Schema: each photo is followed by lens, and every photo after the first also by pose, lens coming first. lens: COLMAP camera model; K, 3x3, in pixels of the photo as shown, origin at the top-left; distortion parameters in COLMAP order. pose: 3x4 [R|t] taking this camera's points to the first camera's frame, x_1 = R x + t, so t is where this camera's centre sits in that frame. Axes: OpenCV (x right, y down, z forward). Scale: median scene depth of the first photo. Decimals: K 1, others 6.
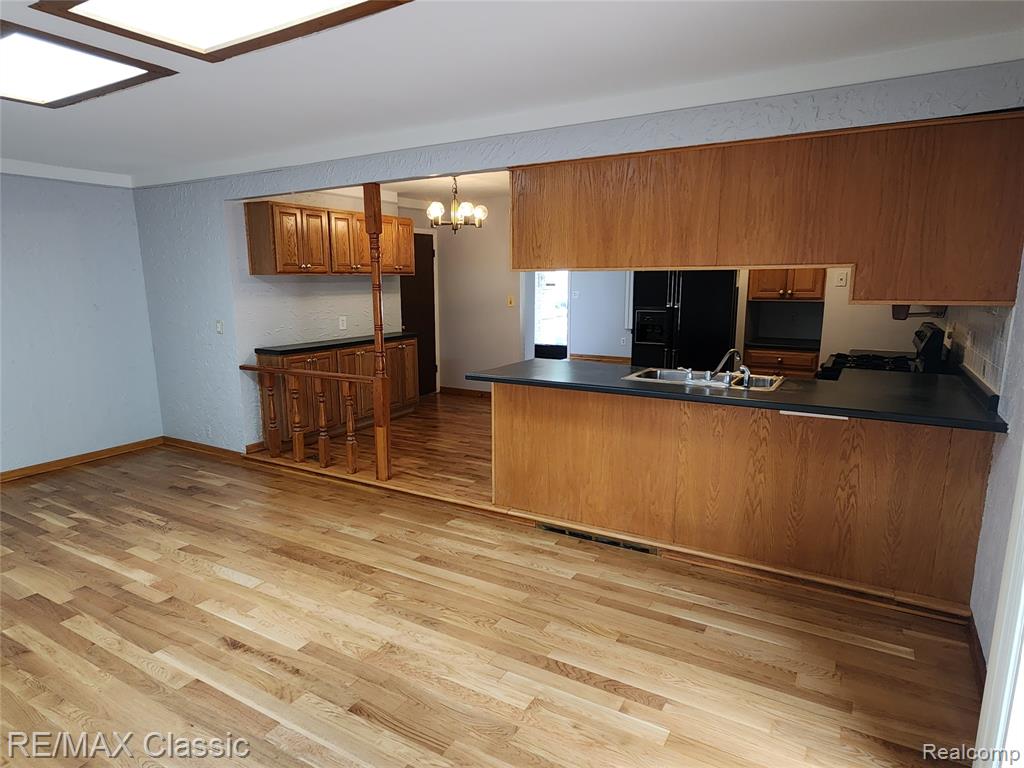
lens RADIAL K [[607.6, 0, 509.0], [0, 607.6, 396.4], [0, 0, 1]] dist [0.001636, 0.001179]
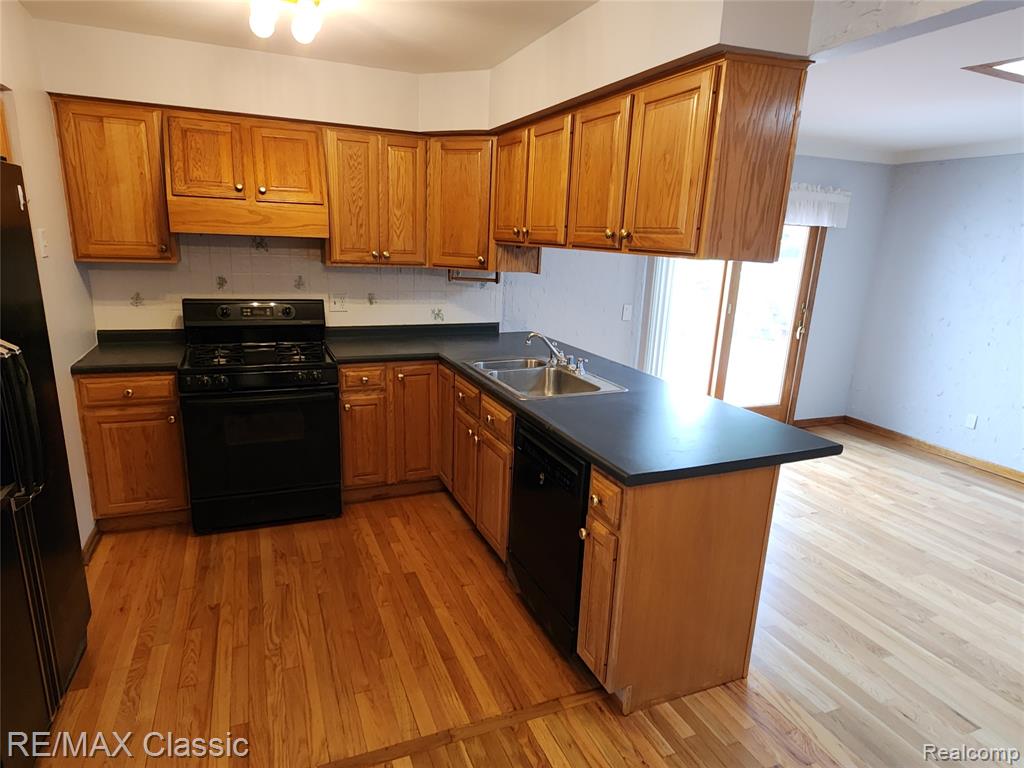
lens RADIAL K [[607.6, 0, 509.0], [0, 607.6, 396.4], [0, 0, 1]] dist [0.001636, 0.001179]
pose [[-0.802895, -0.179437, 0.568474, -0.146403], [0.078060, 0.913763, 0.398677, -0.361285], [-0.590988, 0.364471, -0.719649, 1.713953]]
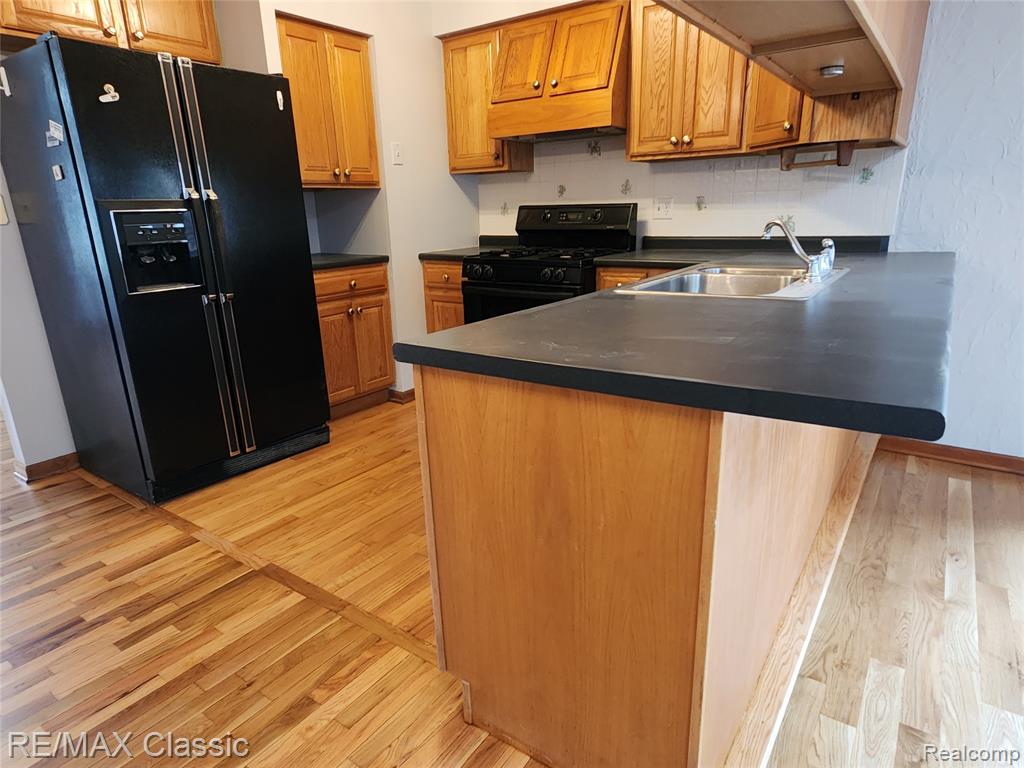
lens RADIAL K [[607.6, 0, 509.0], [0, 607.6, 396.4], [0, 0, 1]] dist [0.001636, 0.001179]
pose [[0.080203, -0.294639, 0.952237, -0.281970], [0.217667, 0.937436, 0.271726, -0.133863], [-0.972722, 0.185477, 0.139318, 1.193132]]
